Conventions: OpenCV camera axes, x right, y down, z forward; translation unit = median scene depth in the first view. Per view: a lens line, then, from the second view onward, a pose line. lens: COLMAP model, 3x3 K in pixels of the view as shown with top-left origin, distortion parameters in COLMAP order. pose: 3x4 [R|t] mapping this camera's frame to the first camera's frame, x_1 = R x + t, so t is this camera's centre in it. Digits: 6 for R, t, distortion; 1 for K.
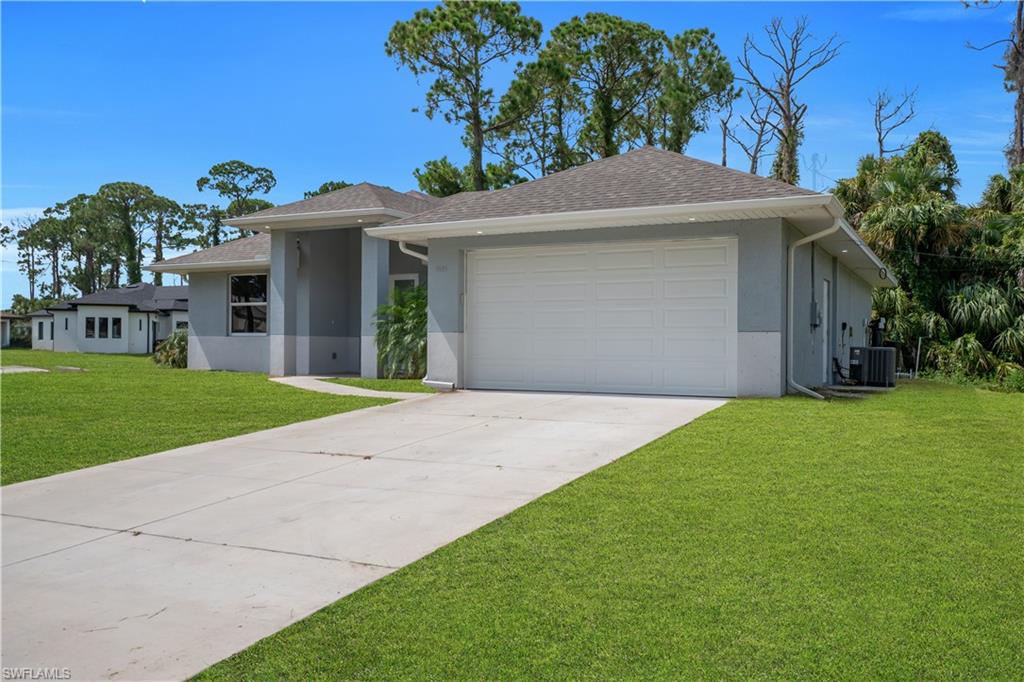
lens RADIAL K [[856.5, 0, 515.9], [0, 856.5, 351.0], [0, 0, 1]] dist [0.055962, 0.011994]
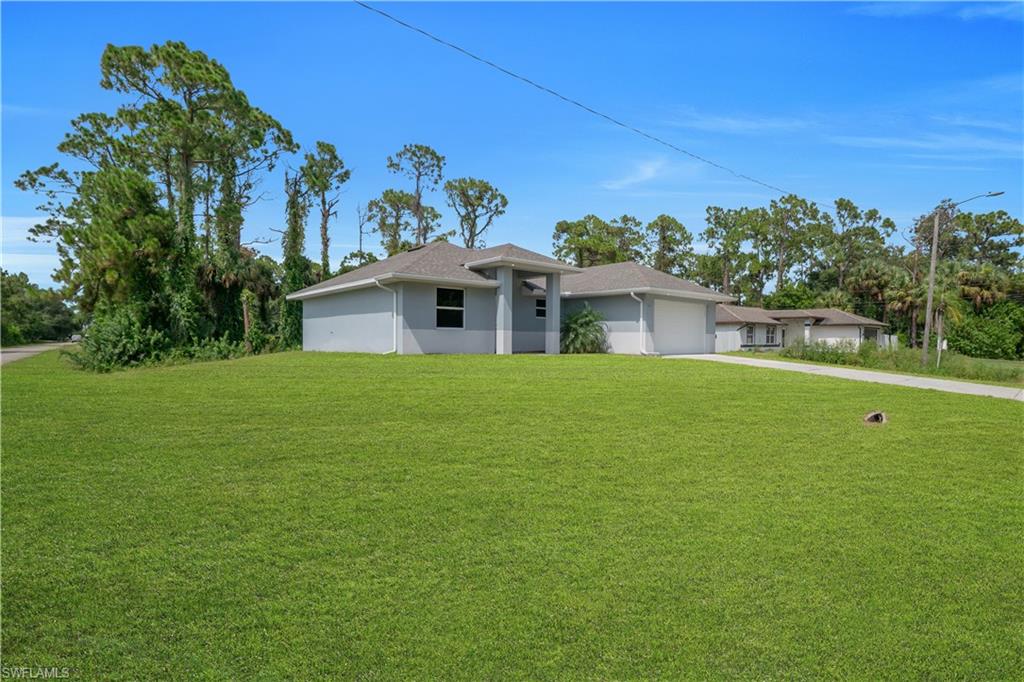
lens RADIAL K [[501.8, 0, 514.9], [0, 501.8, 351.0], [0, 0, 1]] dist [-0.028840, 0.001254]
pose [[0.388534, -0.029426, 0.920964, -0.531248], [-0.004426, 0.999419, 0.033800, -0.005170], [-0.921424, -0.017209, 0.388178, 0.279424]]
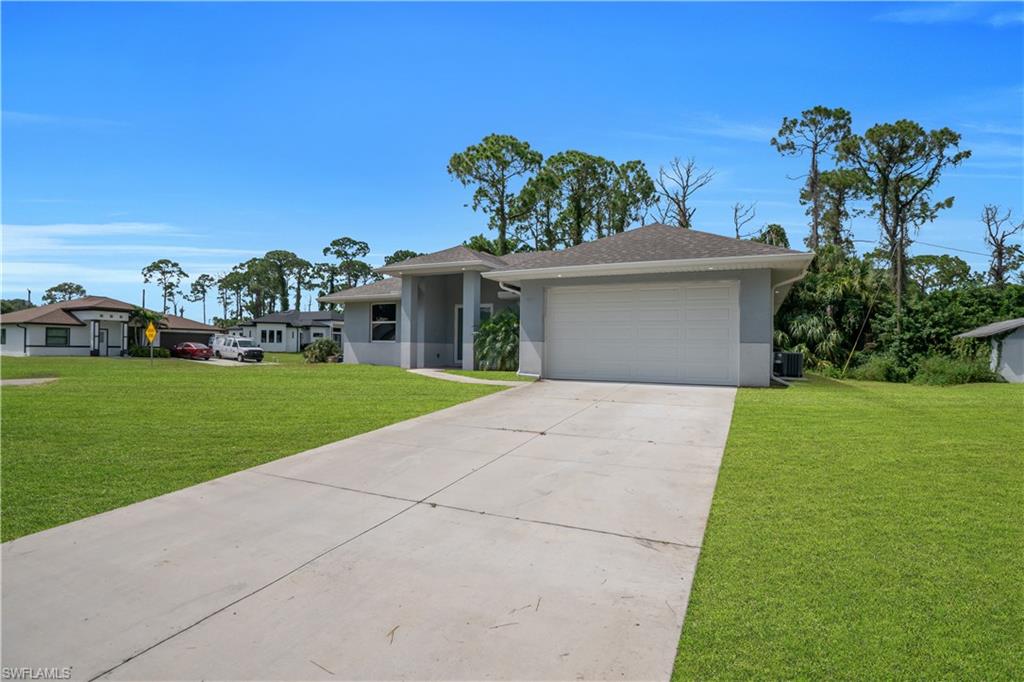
lens RADIAL K [[501.8, 0, 514.9], [0, 501.8, 351.0], [0, 0, 1]] dist [-0.028840, 0.001254]
pose [[0.999576, 0.005128, 0.028670, -0.048007], [-0.005129, 0.999987, -0.000017, -0.001676], [-0.028669, -0.000130, 0.999589, 0.038991]]
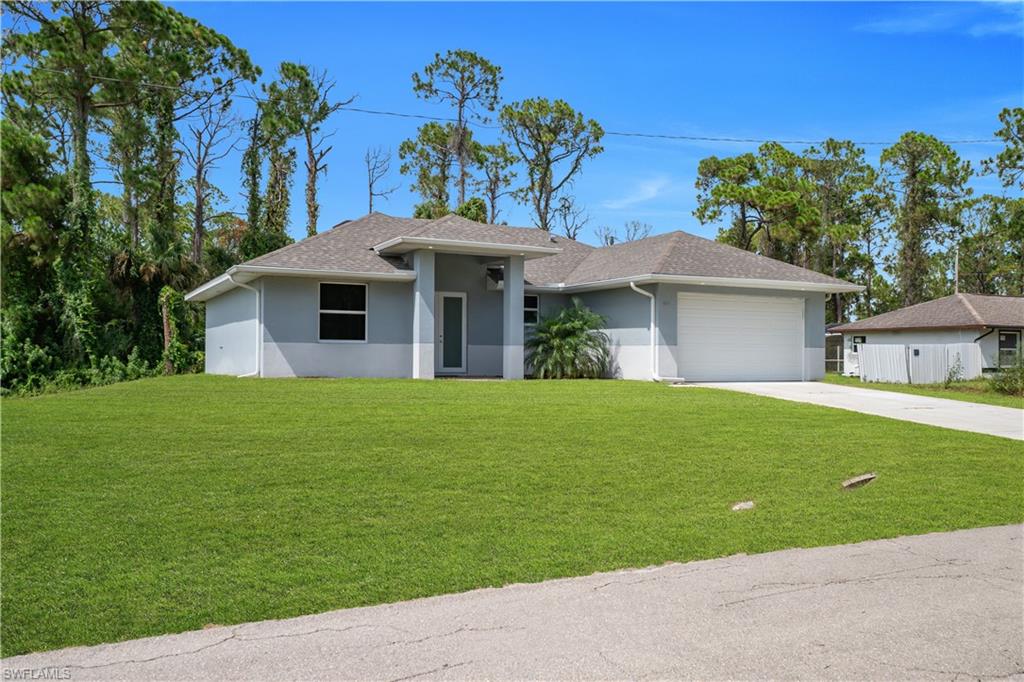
lens RADIAL K [[856.5, 0, 515.9], [0, 856.5, 351.0], [0, 0, 1]] dist [0.055962, 0.011994]
pose [[0.590841, -0.000107, 0.806788, -0.508773], [-0.001248, 0.999999, 0.001047, -0.004583], [-0.806787, -0.001625, 0.590840, 0.111094]]
